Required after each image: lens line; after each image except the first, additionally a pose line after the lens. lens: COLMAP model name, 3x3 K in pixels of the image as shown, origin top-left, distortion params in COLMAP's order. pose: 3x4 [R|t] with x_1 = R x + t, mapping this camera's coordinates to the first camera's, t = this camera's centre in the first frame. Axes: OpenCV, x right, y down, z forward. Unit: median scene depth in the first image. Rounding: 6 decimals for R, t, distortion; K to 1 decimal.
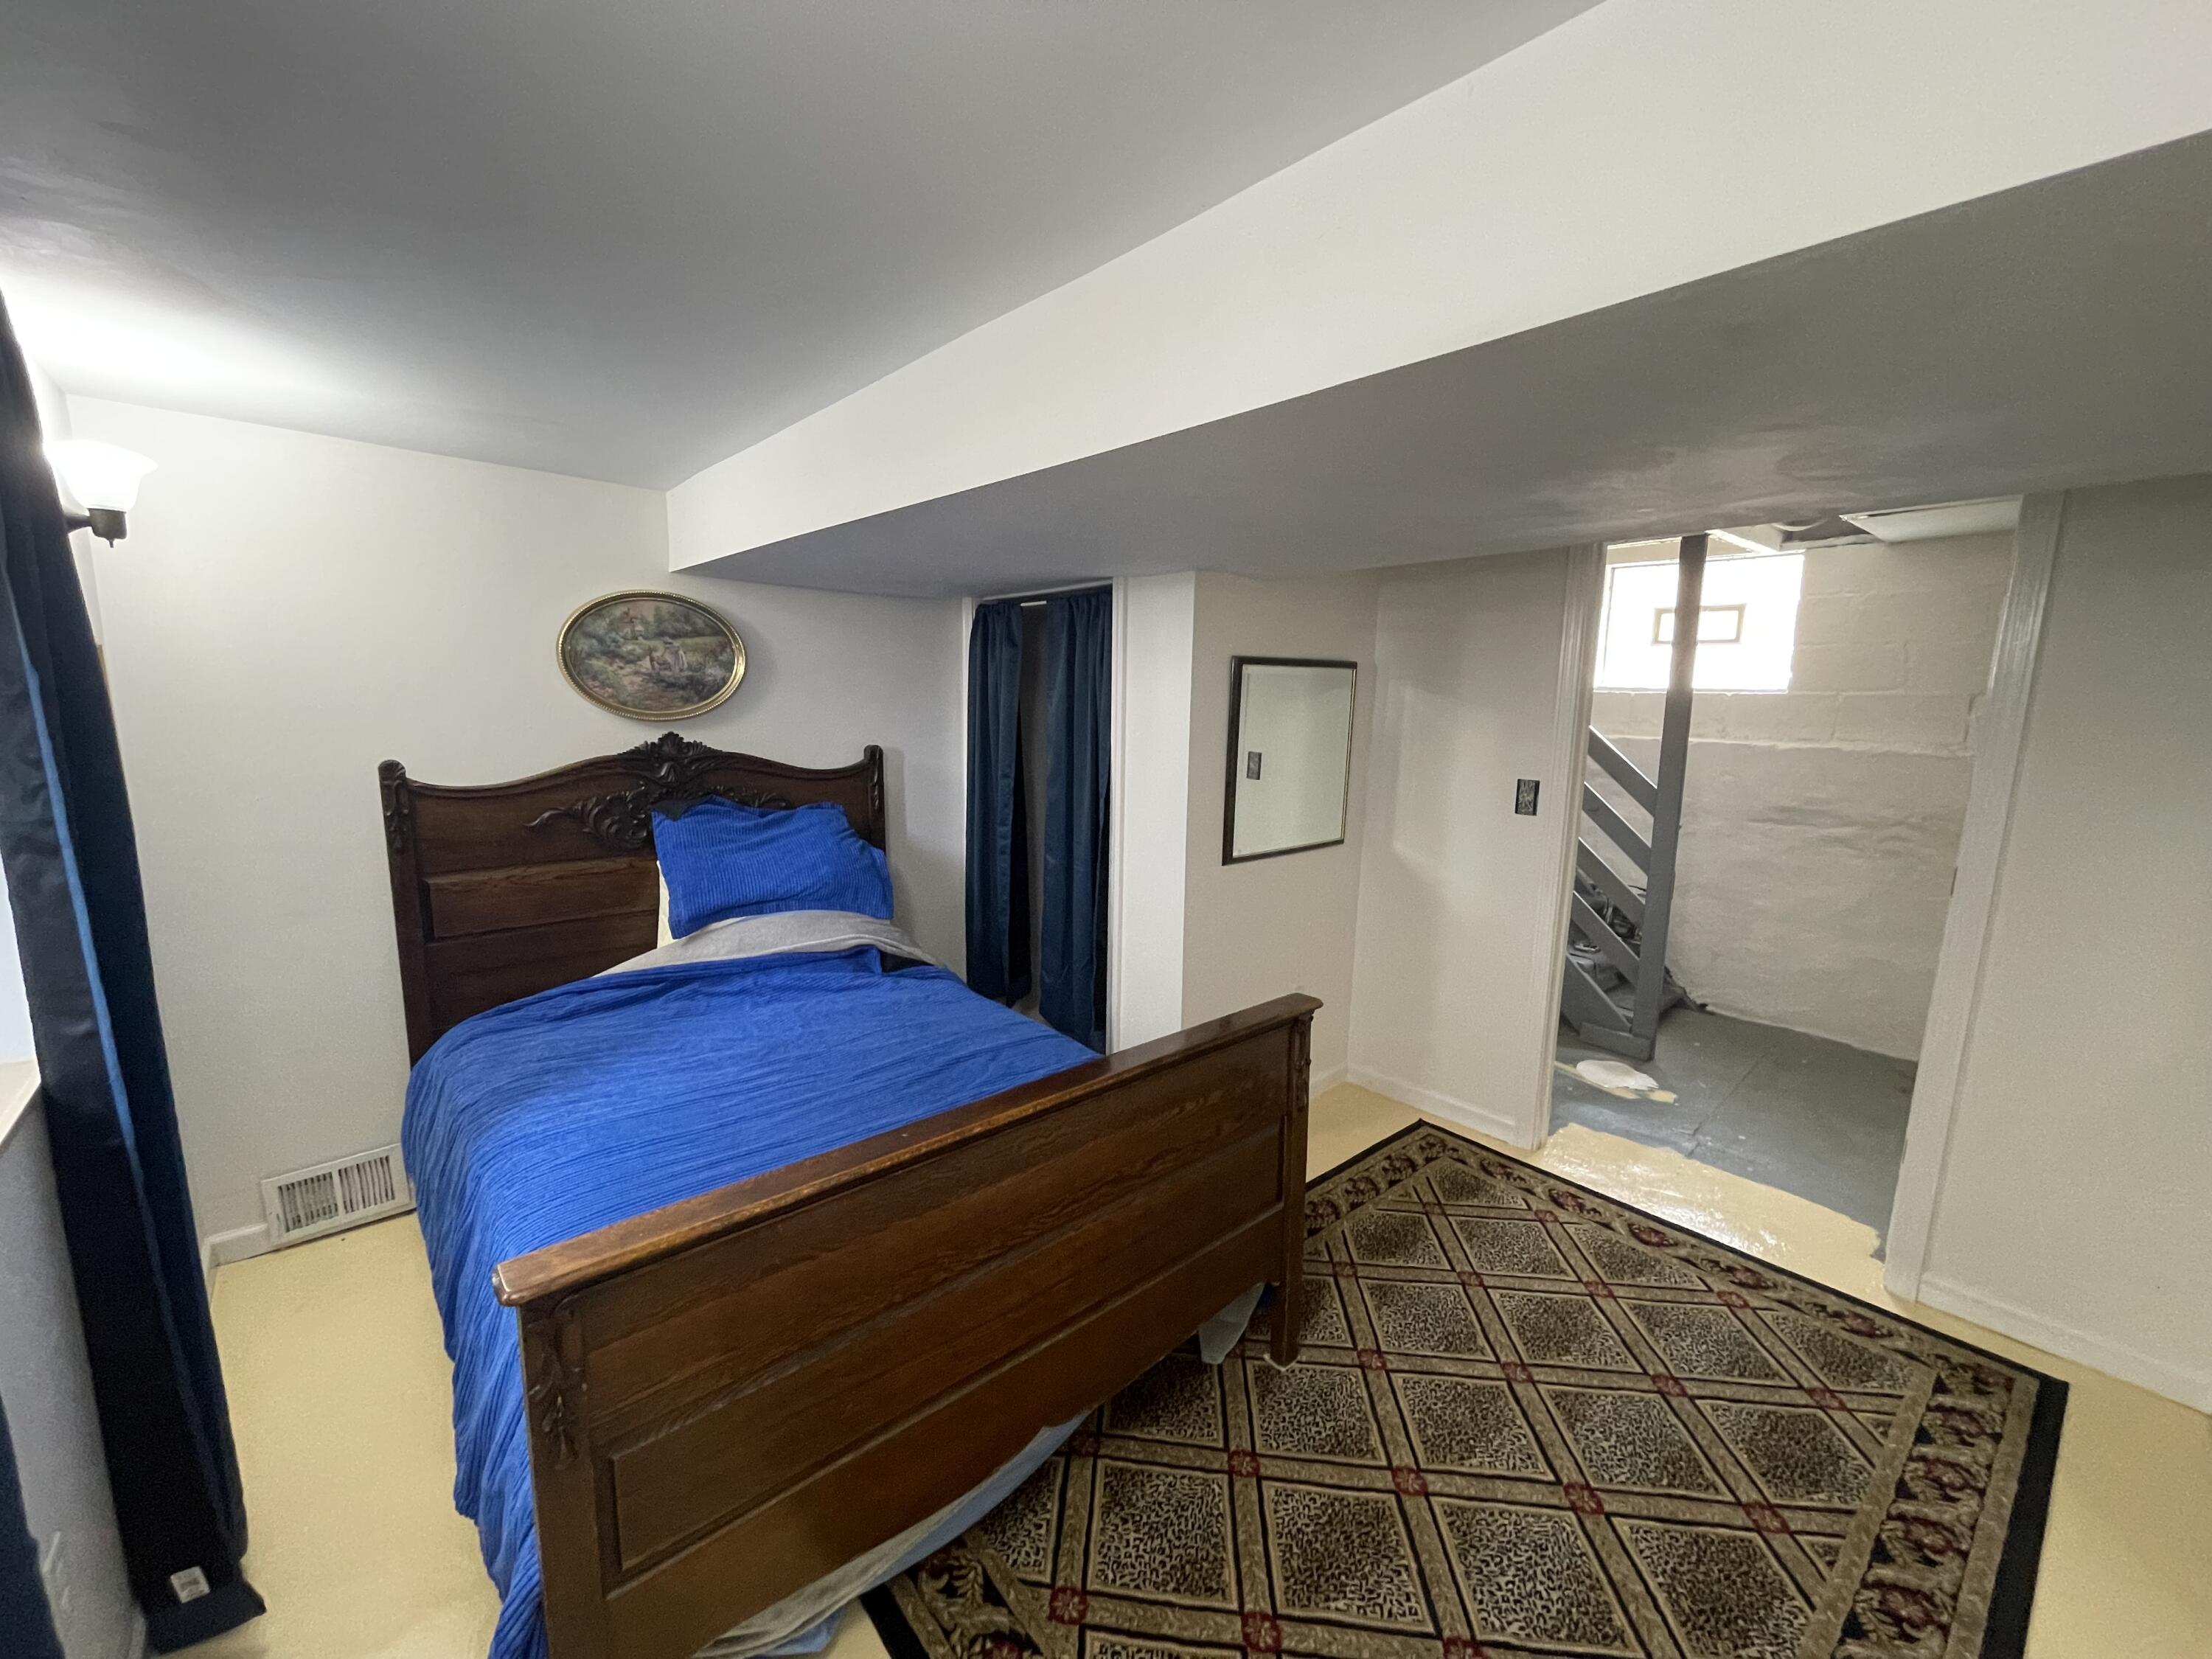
lens RADIAL K [[886.9, 0, 1101.1], [0, 886.9, 845.6], [0, 0, 1]] dist [-0.000407, 0.000265]
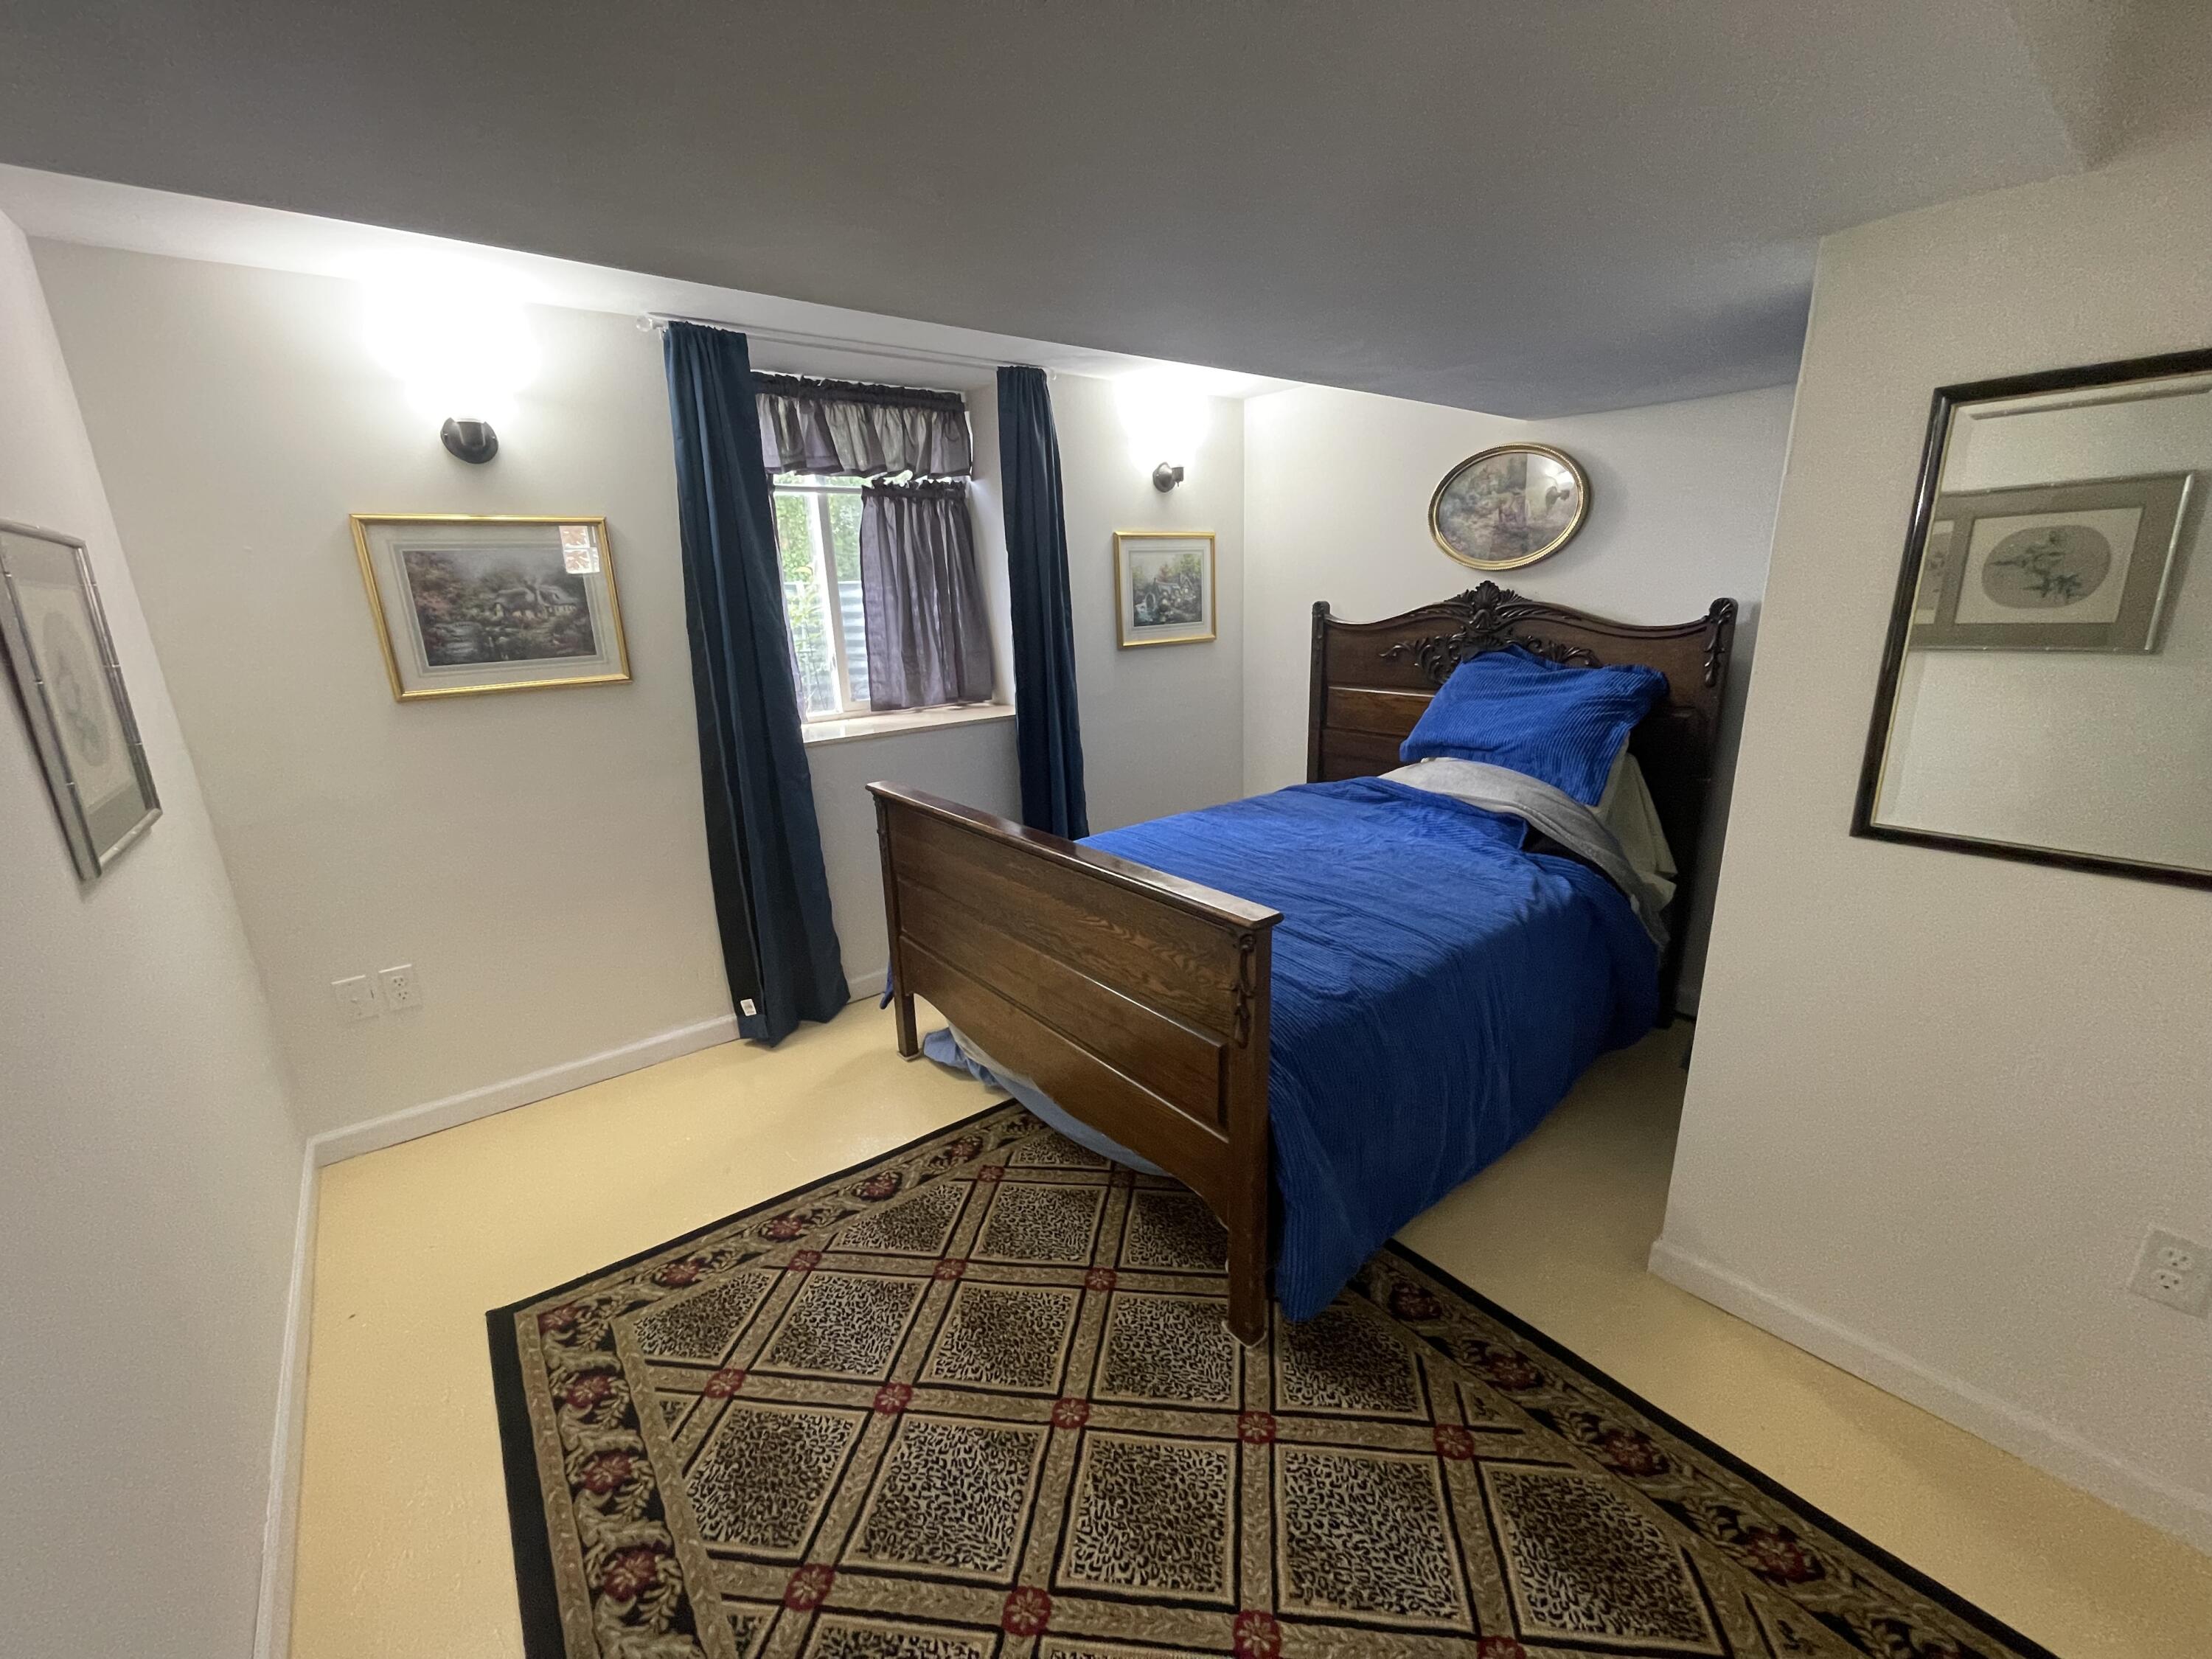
lens RADIAL K [[903.4, 0, 1099.6], [0, 903.4, 833.8], [0, 0, 1]] dist [-0.001544, 0.000014]
pose [[-0.054580, 0.252750, -0.965991, 0.810387], [-0.133645, 0.956879, 0.257918, -0.064868], [0.989525, 0.143177, -0.018447, 0.719074]]
